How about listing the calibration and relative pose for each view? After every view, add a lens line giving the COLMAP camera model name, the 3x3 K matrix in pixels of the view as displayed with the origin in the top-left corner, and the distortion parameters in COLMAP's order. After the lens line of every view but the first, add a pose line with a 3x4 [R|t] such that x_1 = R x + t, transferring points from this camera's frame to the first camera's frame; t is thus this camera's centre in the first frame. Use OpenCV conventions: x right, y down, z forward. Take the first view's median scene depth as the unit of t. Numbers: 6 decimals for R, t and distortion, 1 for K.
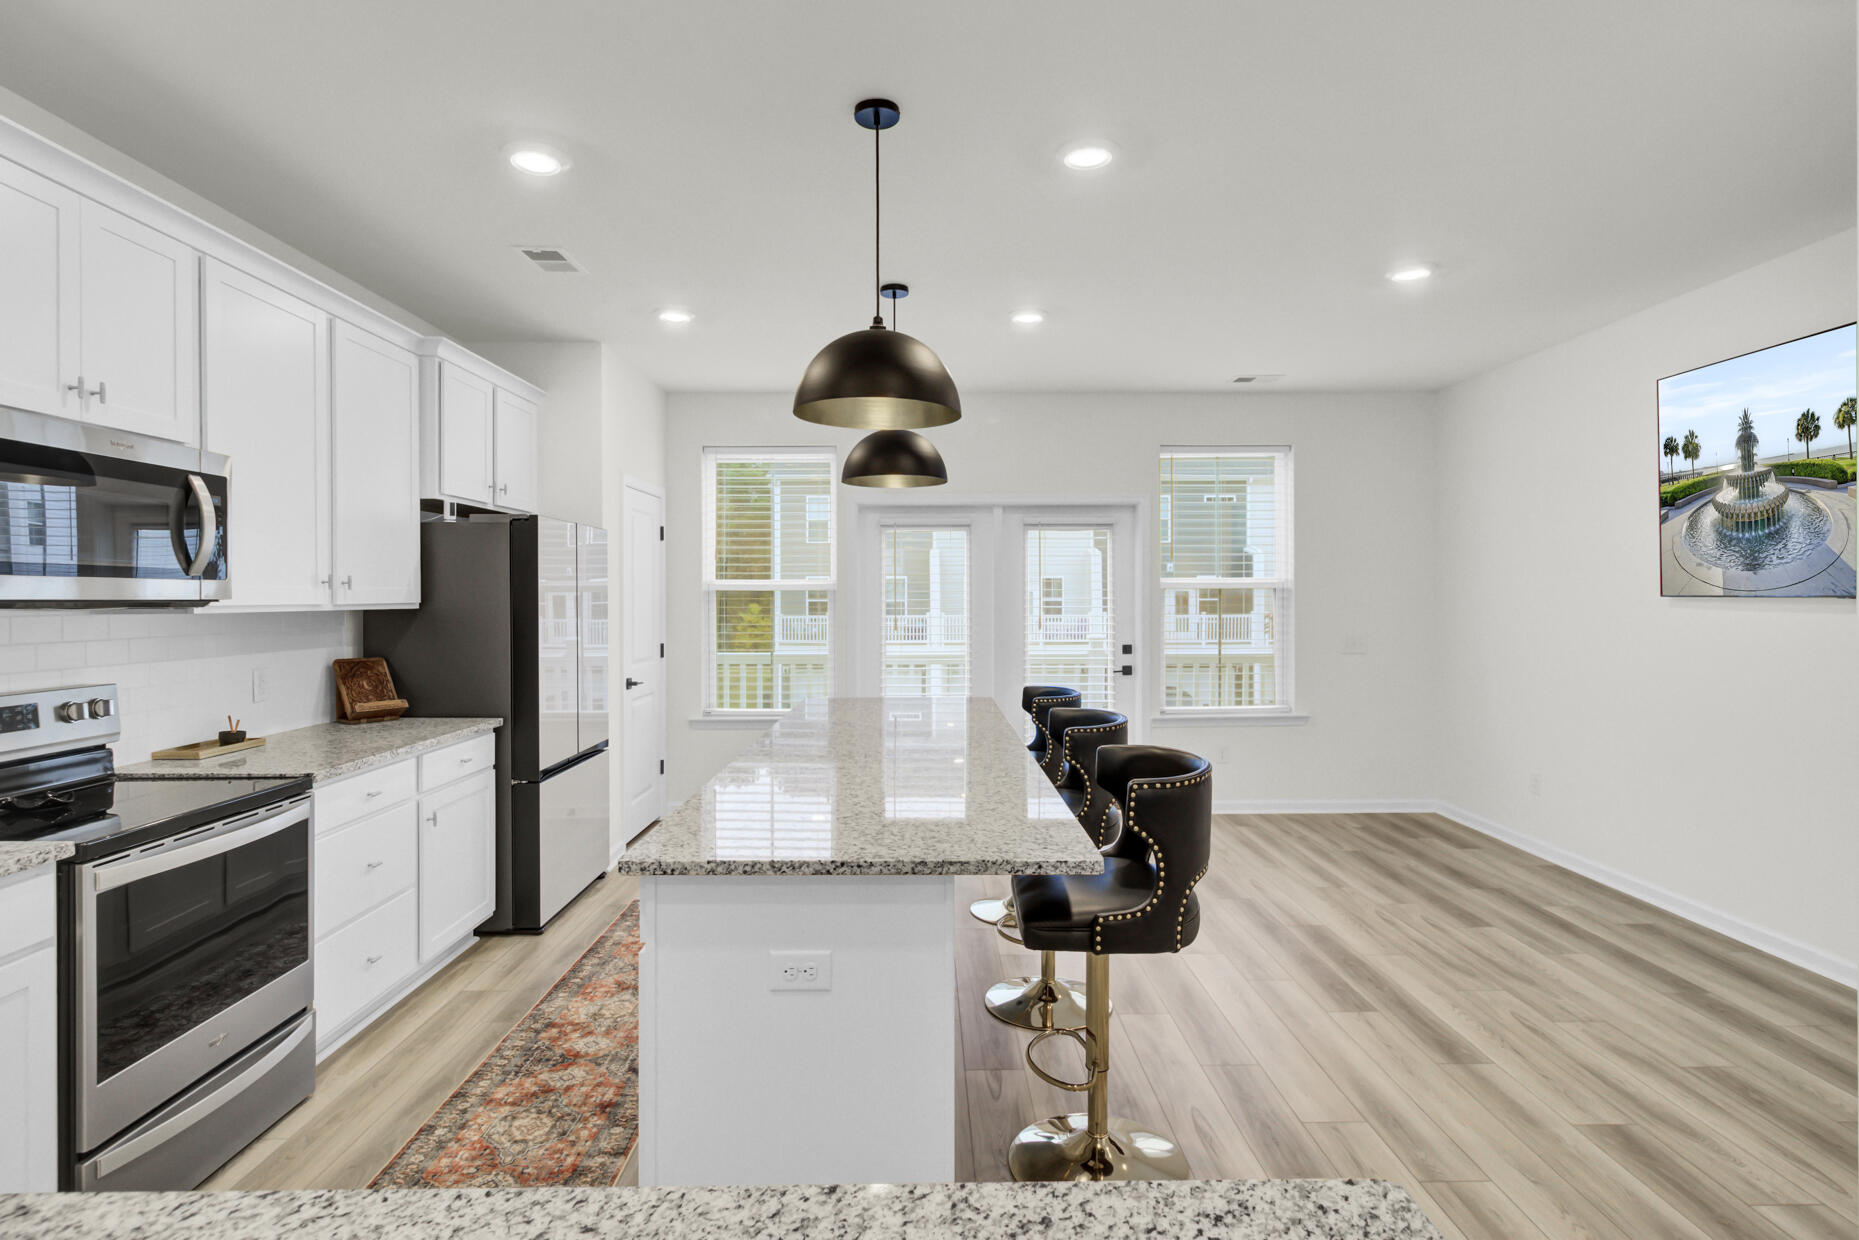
lens RADIAL K [[913.5, 0, 921.1], [0, 913.5, 612.3], [0, 0, 1]] dist [0.001064, -0.000432]
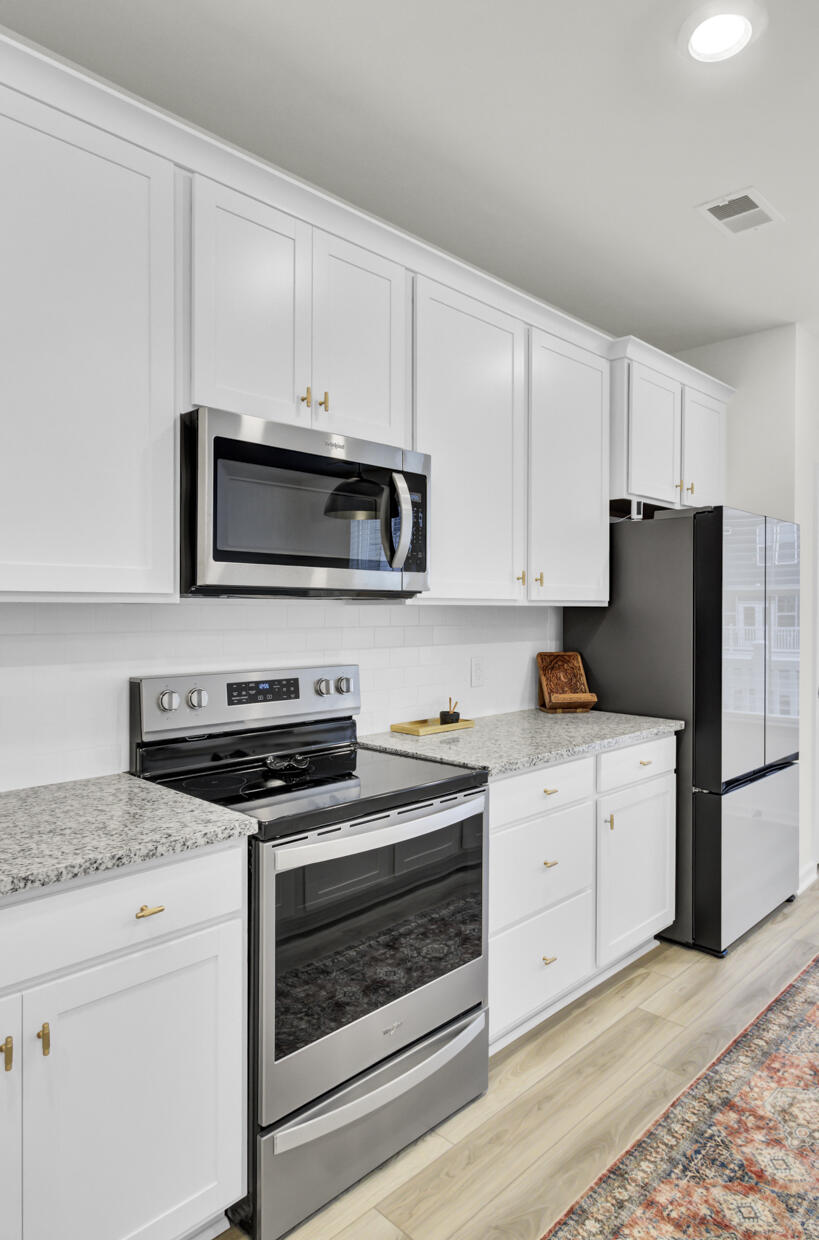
lens RADIAL K [[747.3, 0, 422.0], [0, 747.3, 607.8], [0, 0, 1]] dist [0.006945, -0.001427]
pose [[0.704173, 0.003904, -0.710018, -0.118604], [-0.015969, 0.999819, -0.010339, 0.011589], [0.709849, 0.018619, 0.704108, 0.312080]]
